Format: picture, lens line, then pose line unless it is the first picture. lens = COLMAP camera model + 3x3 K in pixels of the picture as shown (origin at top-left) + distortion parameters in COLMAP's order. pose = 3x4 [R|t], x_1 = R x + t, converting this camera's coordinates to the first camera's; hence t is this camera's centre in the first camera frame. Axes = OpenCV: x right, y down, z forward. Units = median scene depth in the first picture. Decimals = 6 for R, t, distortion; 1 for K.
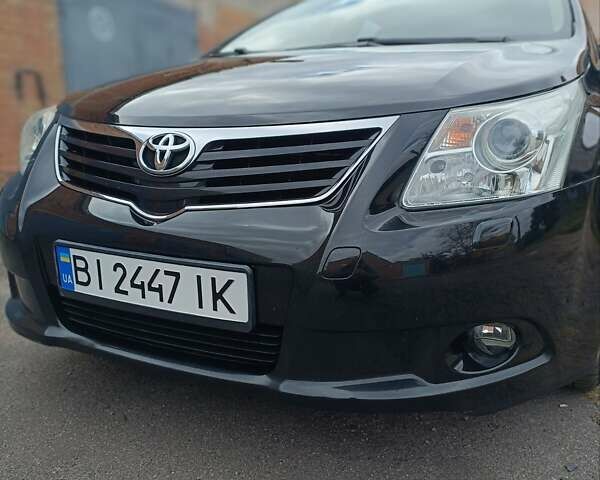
lens RADIAL K [[568.9, 0, 311.6], [0, 568.9, 240.0], [0, 0, 1]] dist [0.014211, 0.016984]
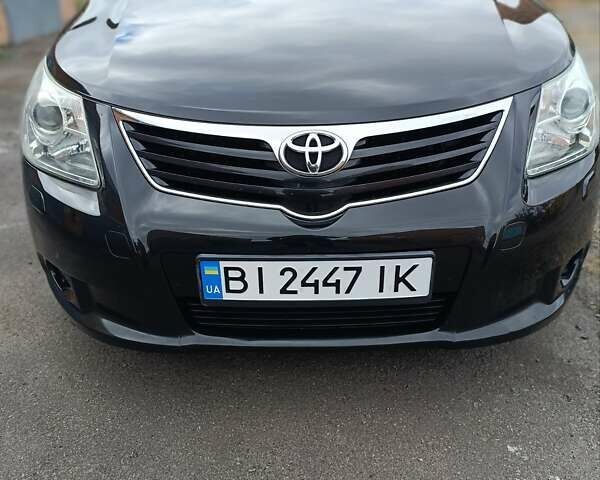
lens RADIAL K [[576.3, 0, 300.0], [0, 576.3, 240.0], [0, 0, 1]] dist [0.013192, 0.028812]
pose [[0.896197, -0.215141, 0.388001, -0.722578], [0.114521, 0.957097, 0.266178, -0.287218], [-0.428621, -0.194113, 0.882386, 0.076096]]
